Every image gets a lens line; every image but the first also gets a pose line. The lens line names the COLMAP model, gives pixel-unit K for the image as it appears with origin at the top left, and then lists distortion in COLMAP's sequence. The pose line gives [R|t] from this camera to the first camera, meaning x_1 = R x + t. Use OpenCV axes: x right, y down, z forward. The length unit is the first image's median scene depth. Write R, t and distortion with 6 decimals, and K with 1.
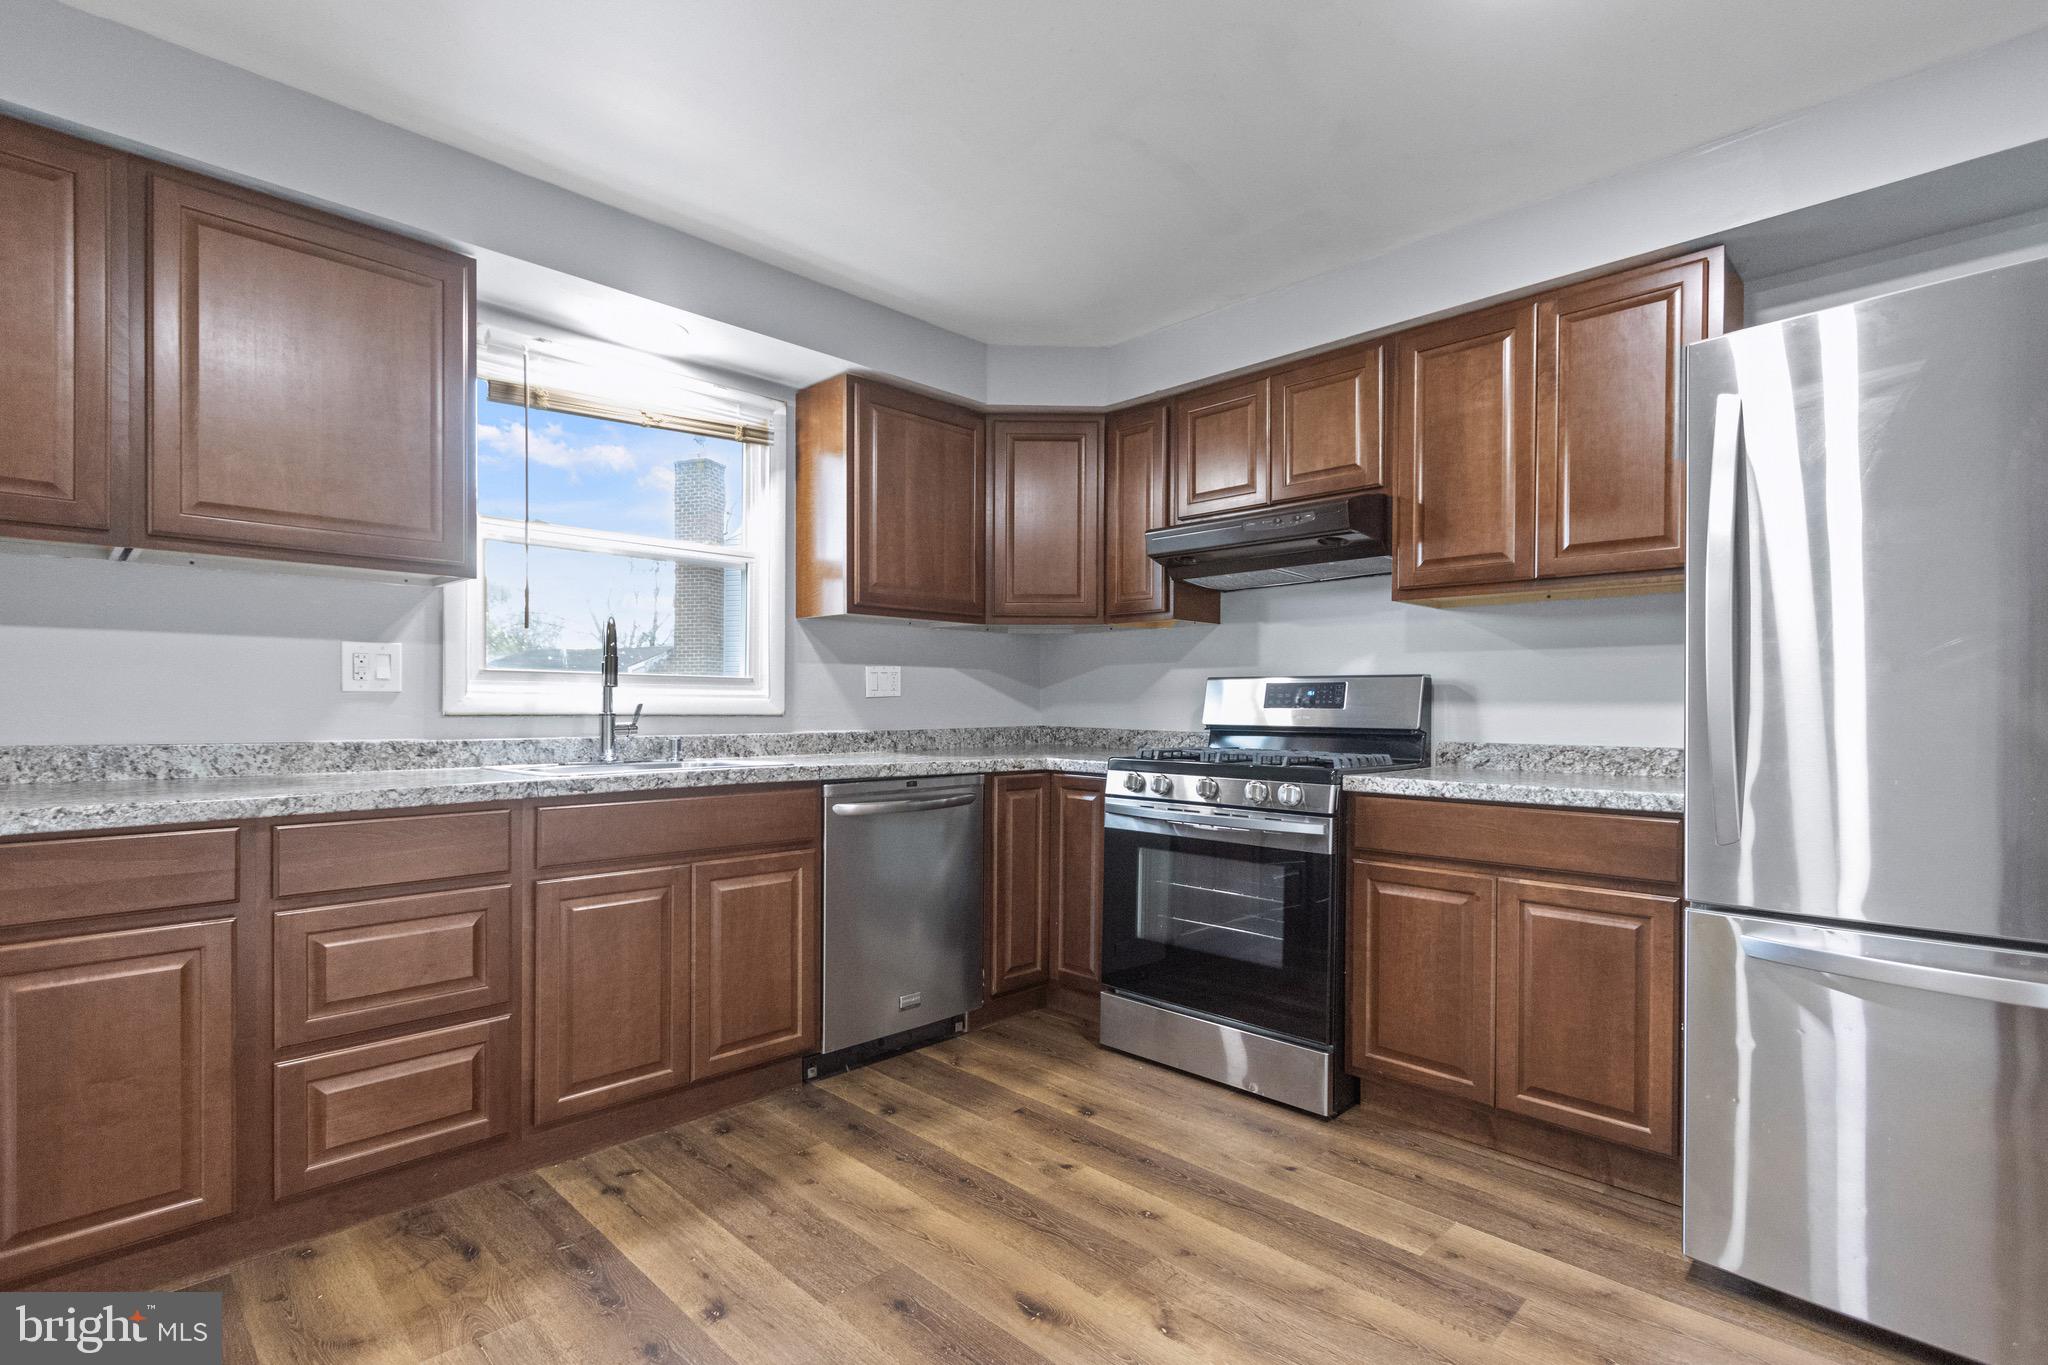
lens RADIAL K [[948.7, 0, 1017.9], [0, 948.7, 723.6], [0, 0, 1]] dist [-0.000027, -0.000404]
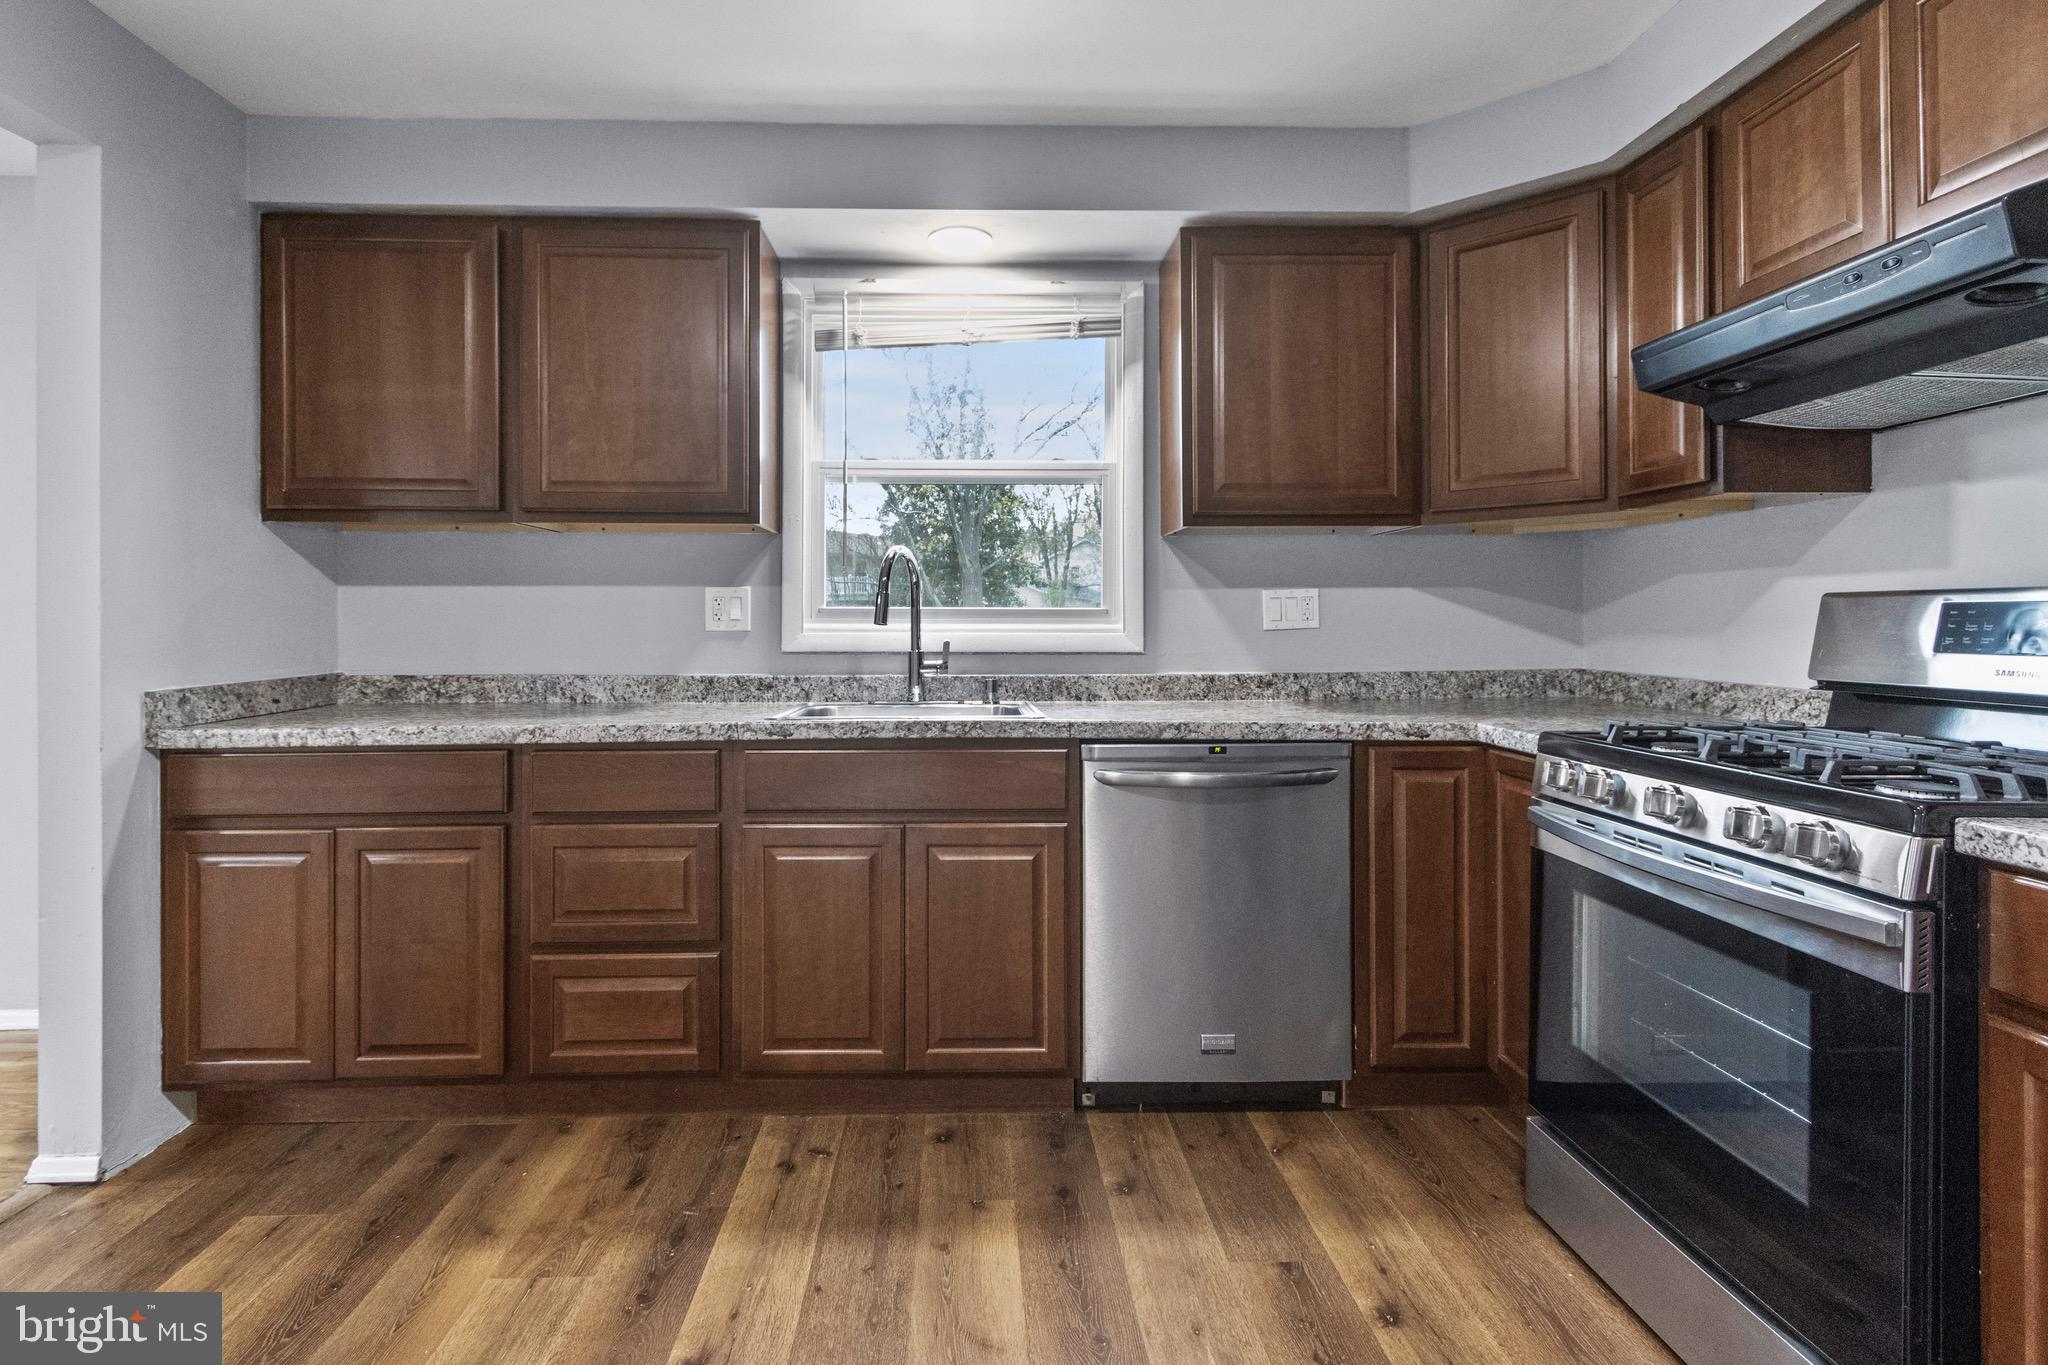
lens RADIAL K [[983.9, 0, 1012.3], [0, 983.9, 623.3], [0, 0, 1]] dist [0.003054, 0.000717]
pose [[0.724905, -0.006336, -0.688820, 0.340252], [-0.007900, 0.999815, -0.017511, -0.023662], [0.688804, 0.018136, 0.724721, 0.368077]]
